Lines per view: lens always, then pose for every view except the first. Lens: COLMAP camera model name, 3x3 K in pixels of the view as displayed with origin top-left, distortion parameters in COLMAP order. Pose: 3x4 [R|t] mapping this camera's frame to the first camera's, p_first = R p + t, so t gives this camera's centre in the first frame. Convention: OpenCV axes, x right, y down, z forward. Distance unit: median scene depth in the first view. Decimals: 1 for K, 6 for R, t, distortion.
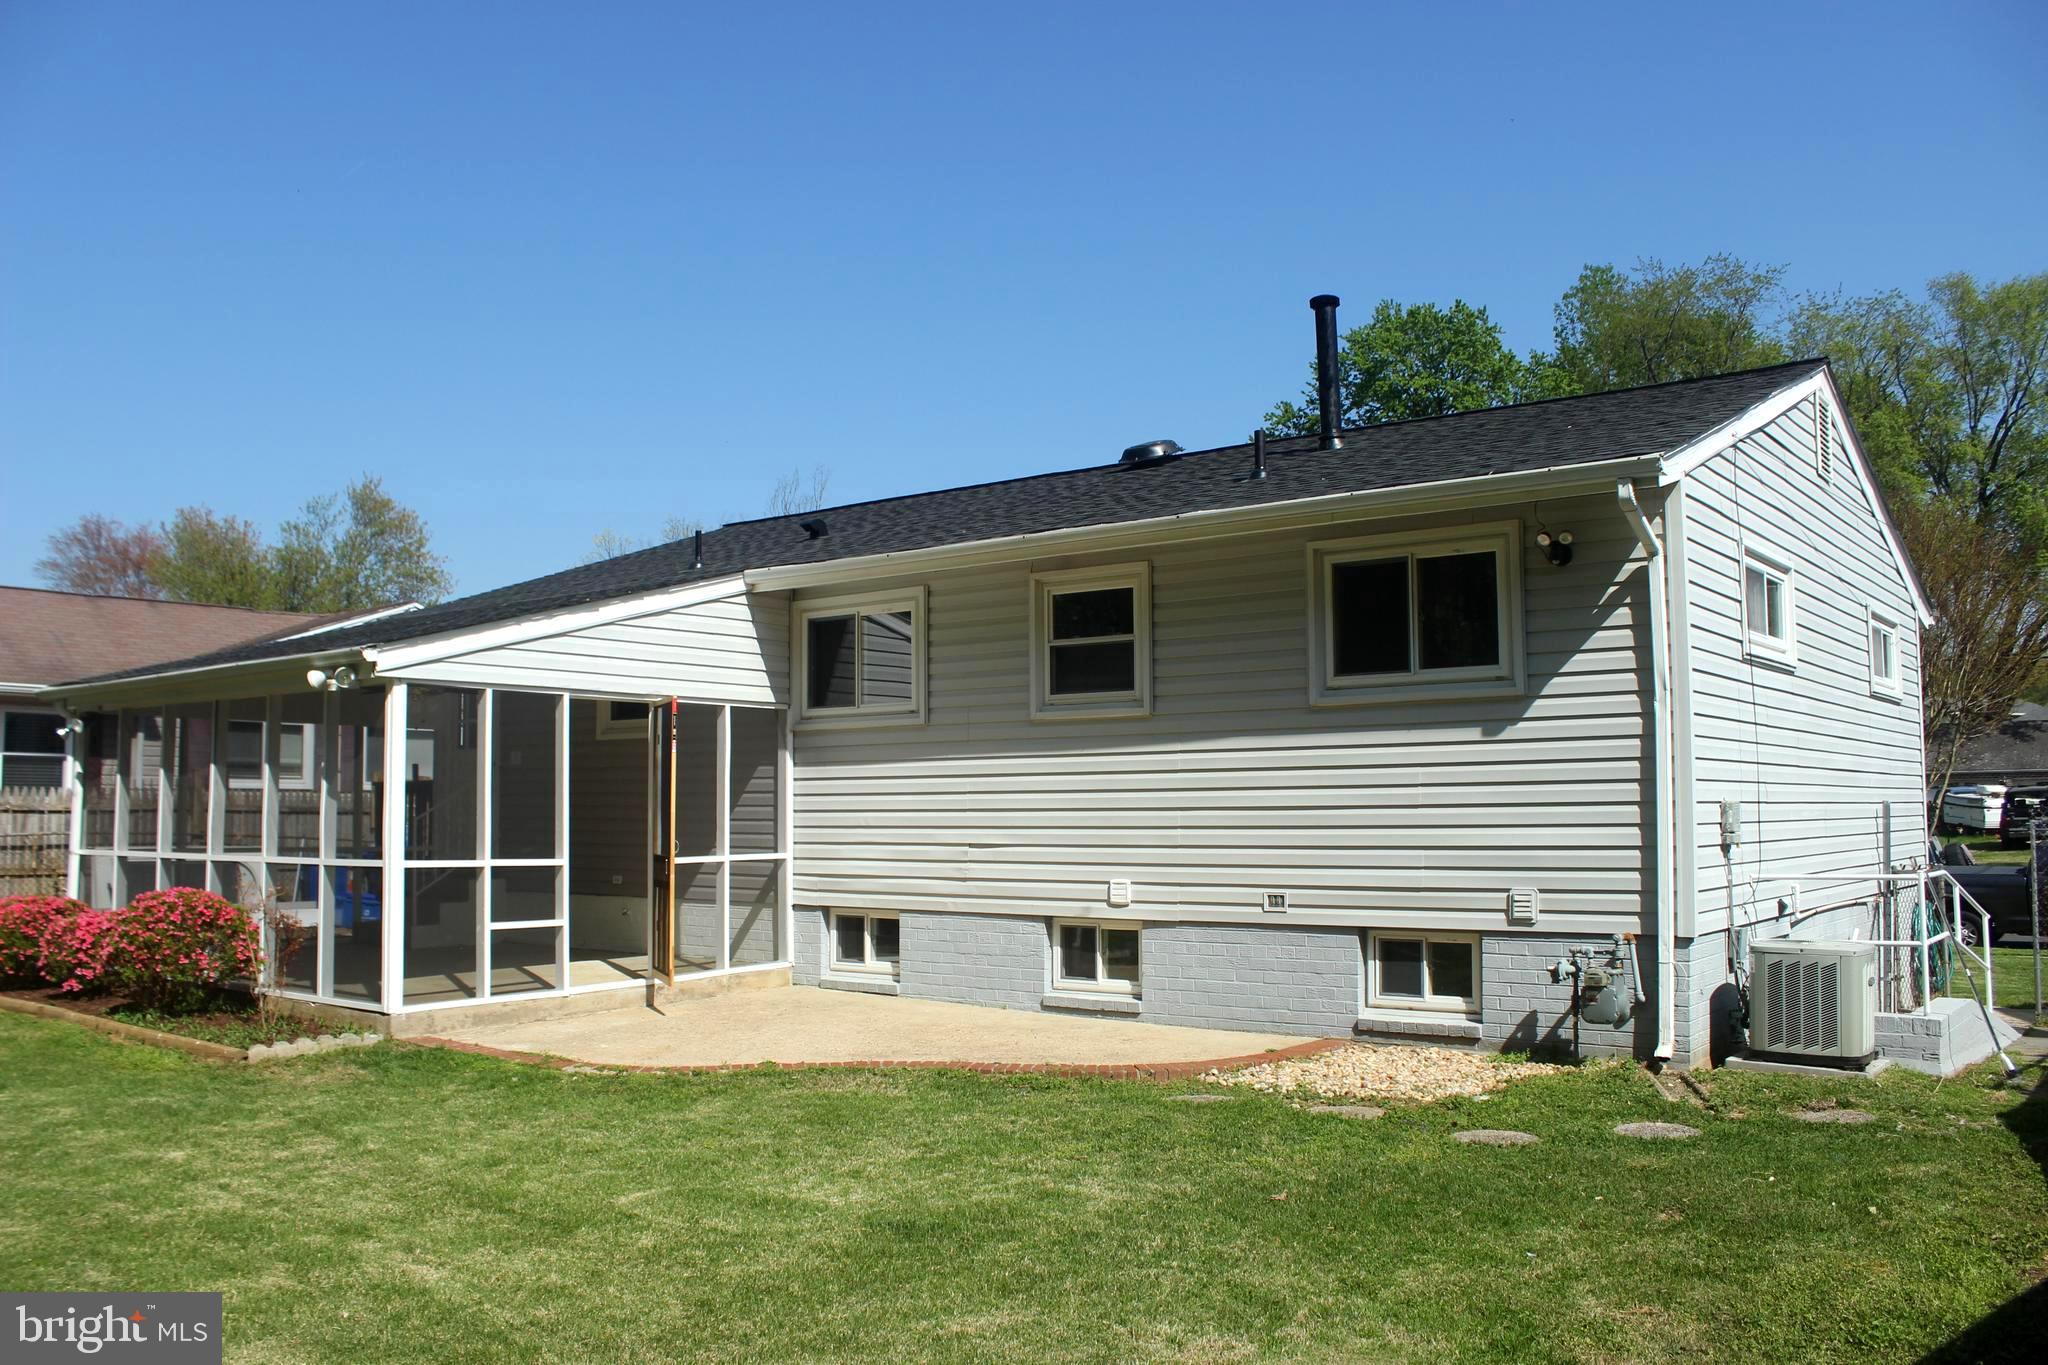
lens RADIAL K [[1699.3, 0, 1018.4], [0, 1699.3, 692.9], [0, 0, 1]] dist [-0.124103, 0.027709]
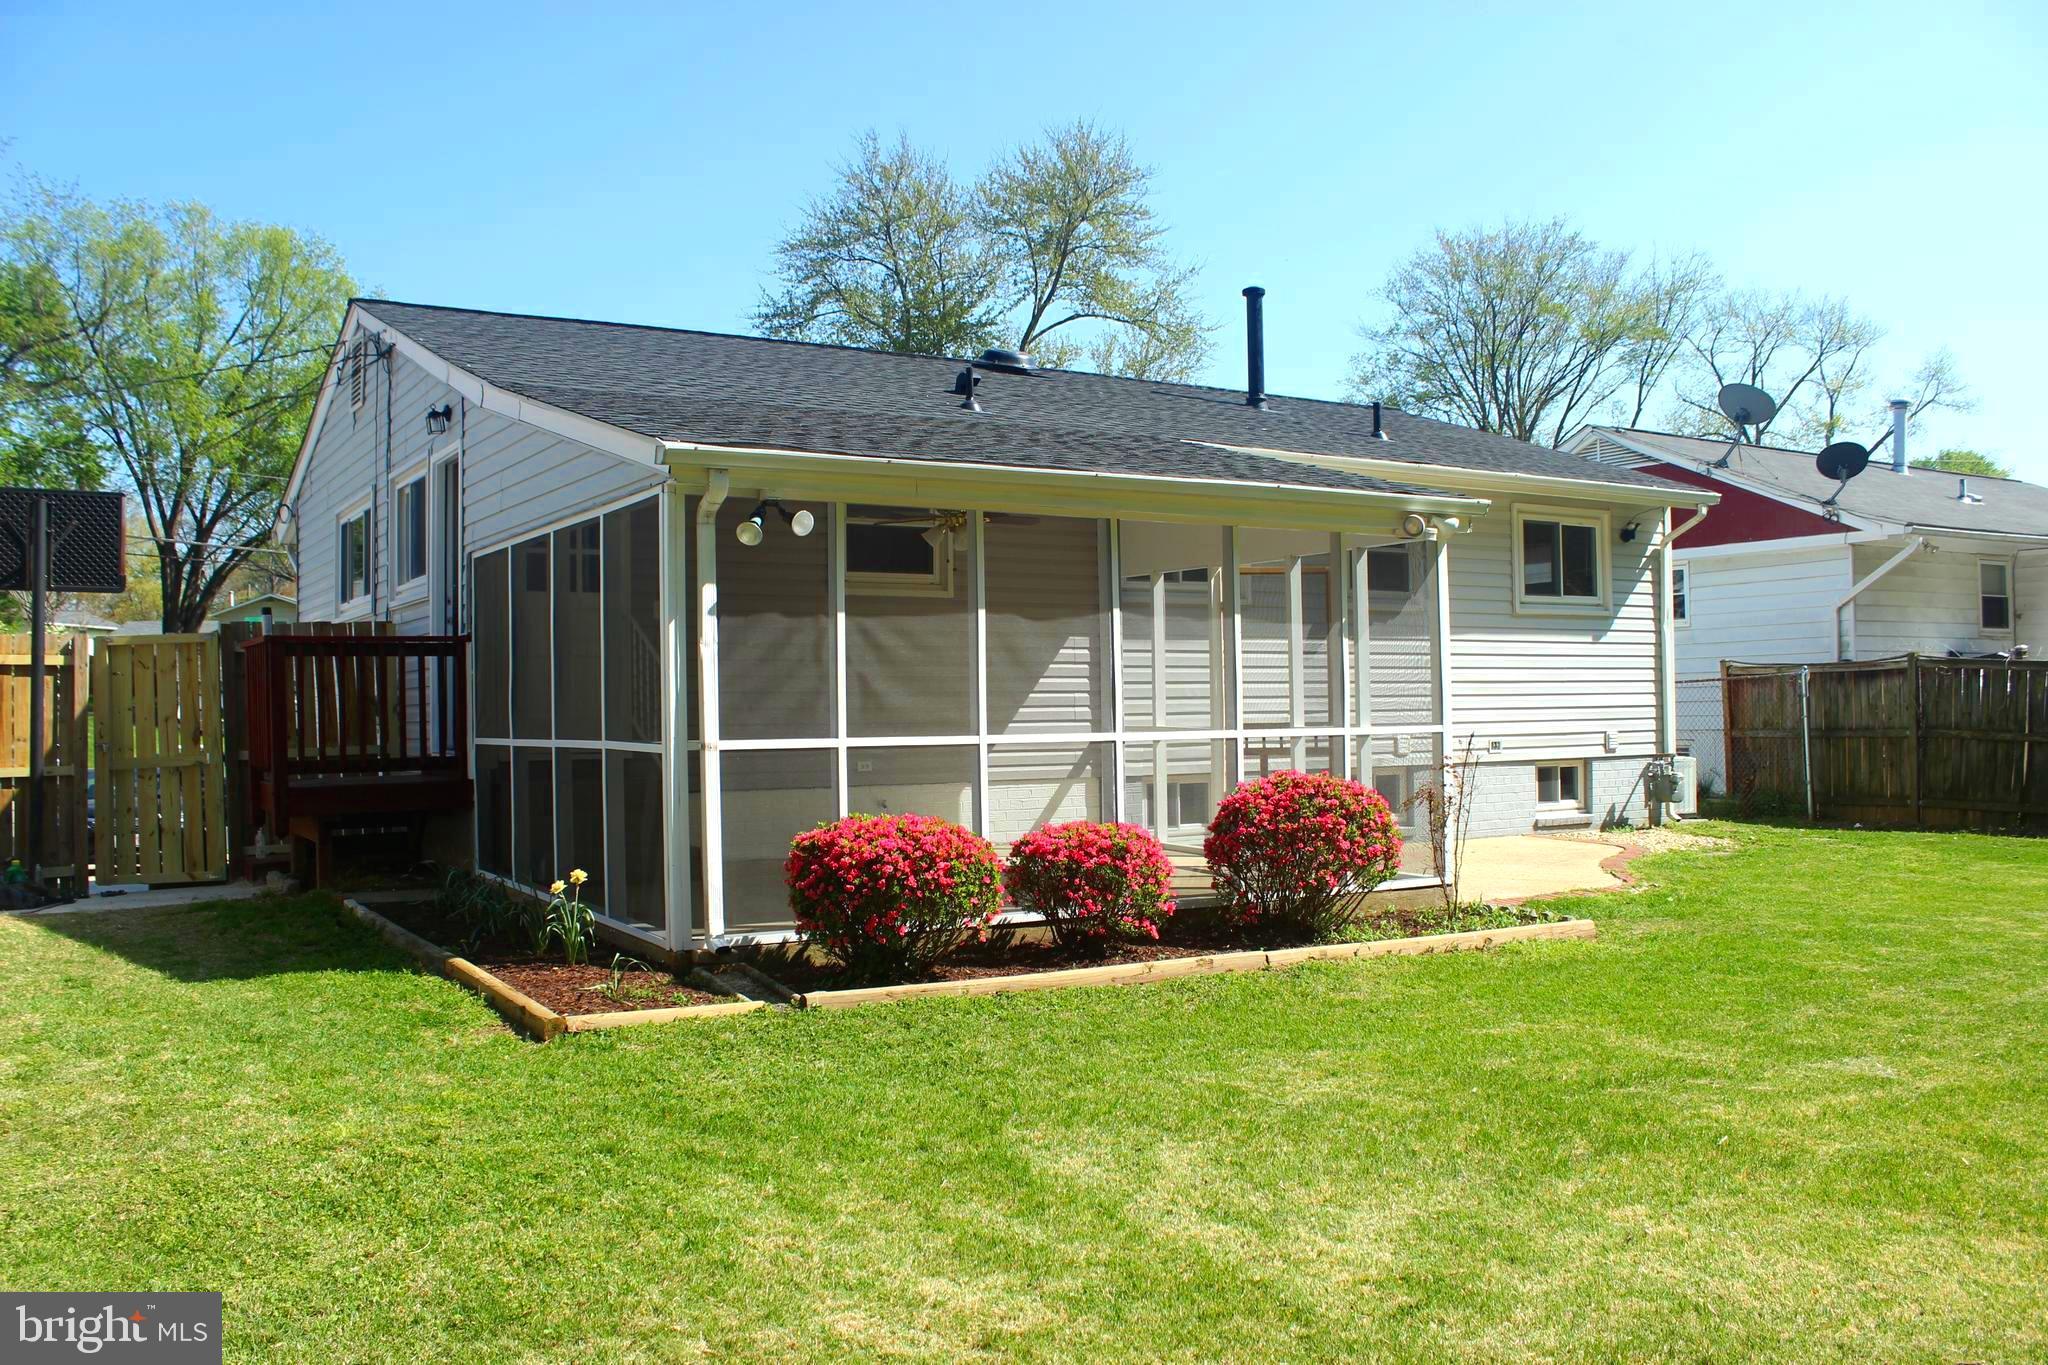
lens RADIAL K [[1699.3, 0, 1009.3], [0, 1699.3, 676.9], [0, 0, 1]] dist [-0.124103, 0.027709]
pose [[0.358703, 0.016706, 0.933302, -1.266683], [-0.056790, 0.998378, 0.003956, 0.076747], [-0.931723, -0.054421, 0.359070, 0.819288]]
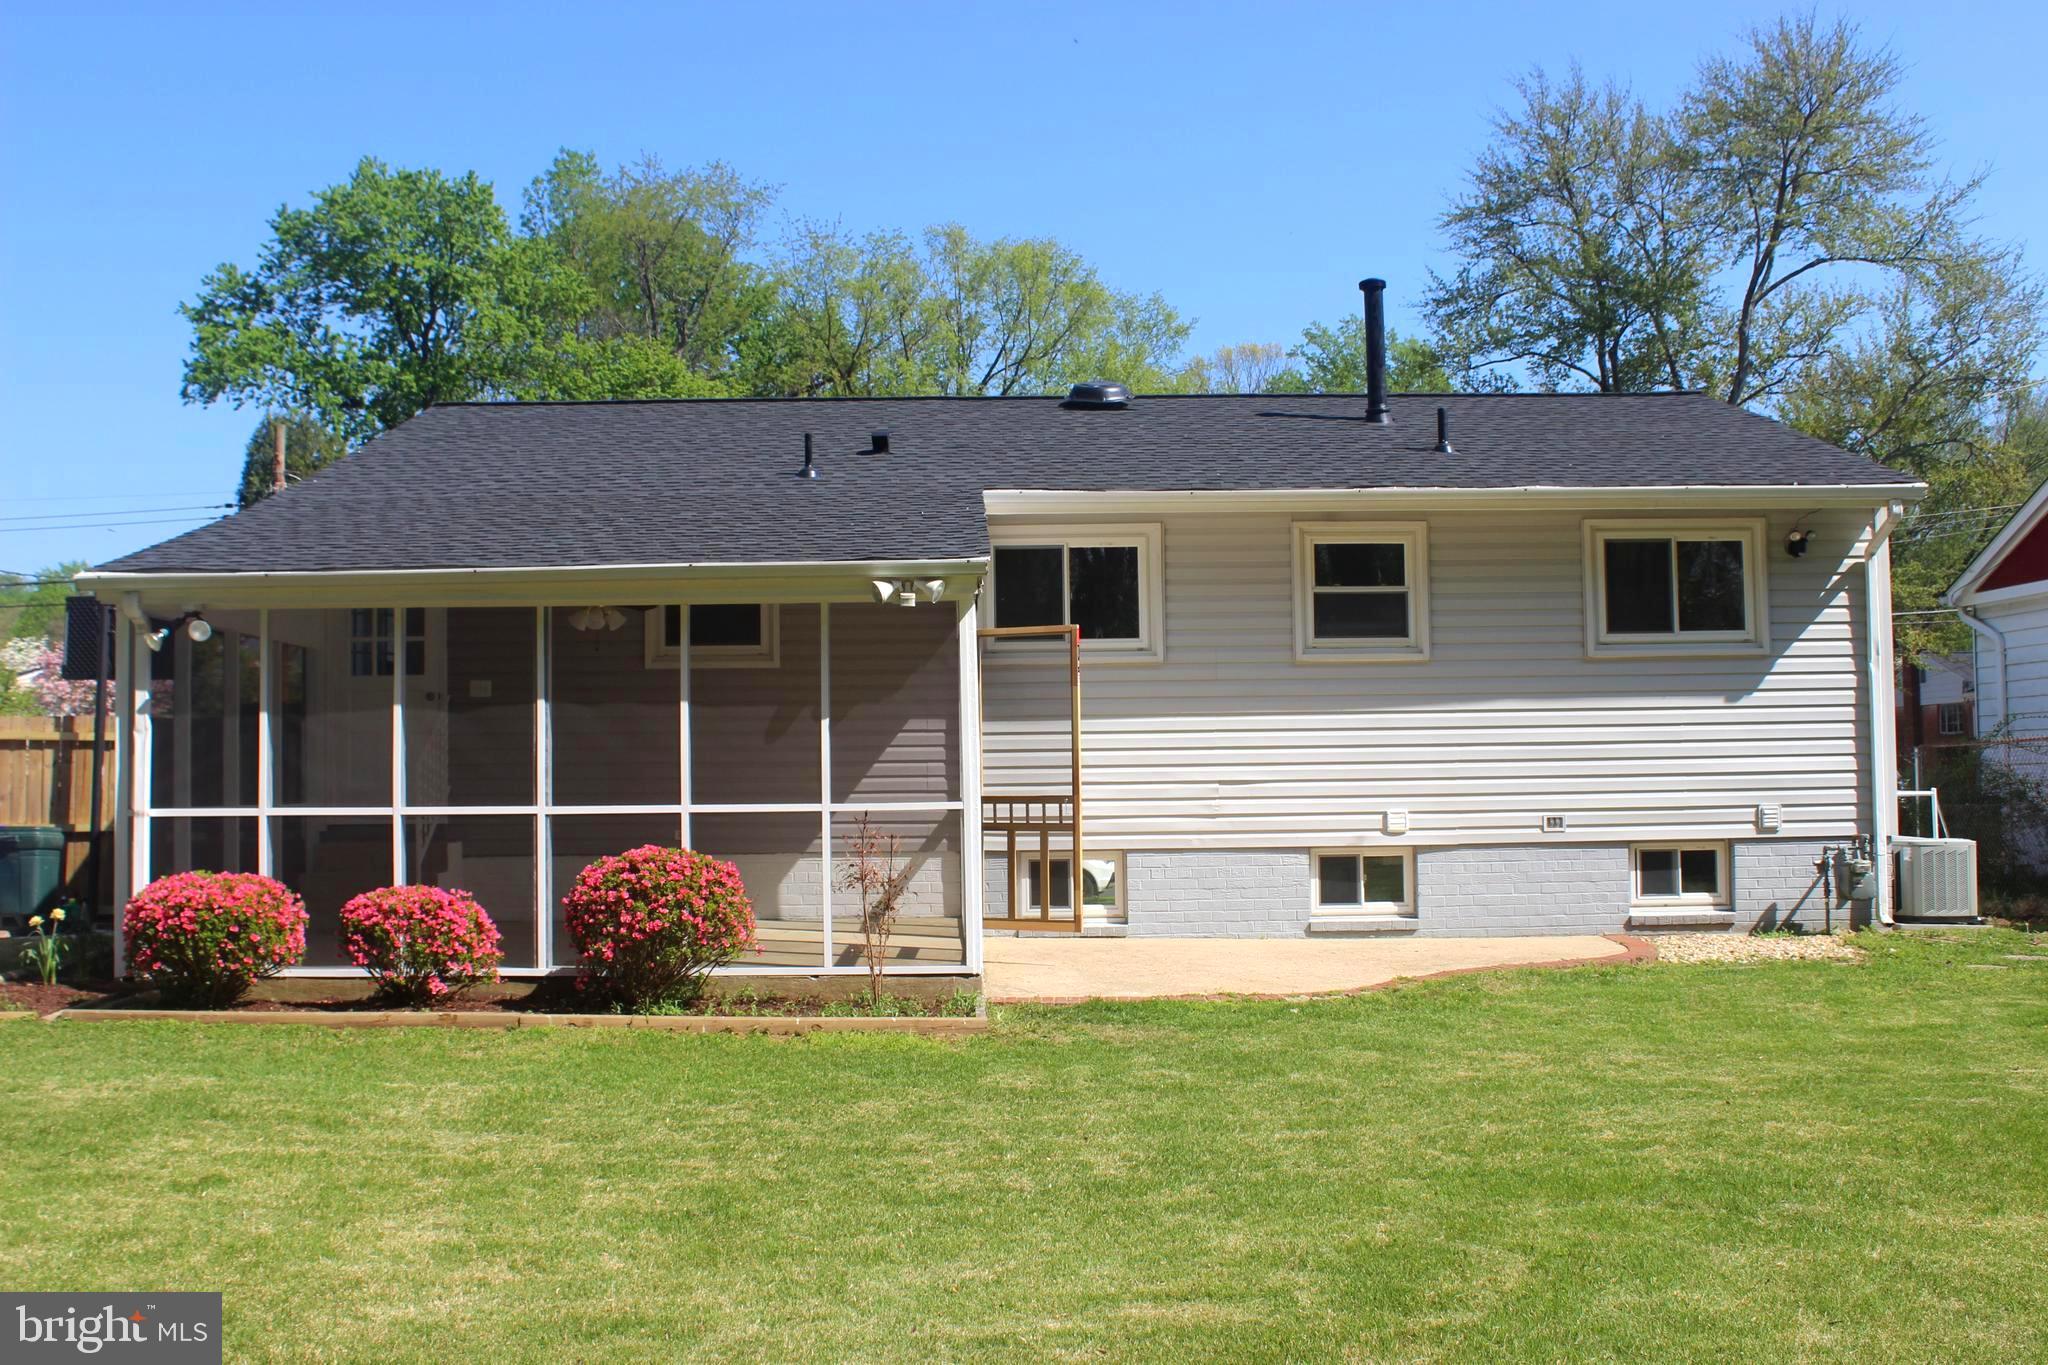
lens RADIAL K [[2060.1, 0, 996.7], [0, 2060.1, 674.3], [0, 0, 1]] dist [-0.089229, 0.000000]
pose [[0.782011, 0.024292, 0.622791, -0.972754], [-0.035515, 0.999353, 0.005614, 0.024415], [-0.622252, -0.026508, 0.782368, 0.124824]]
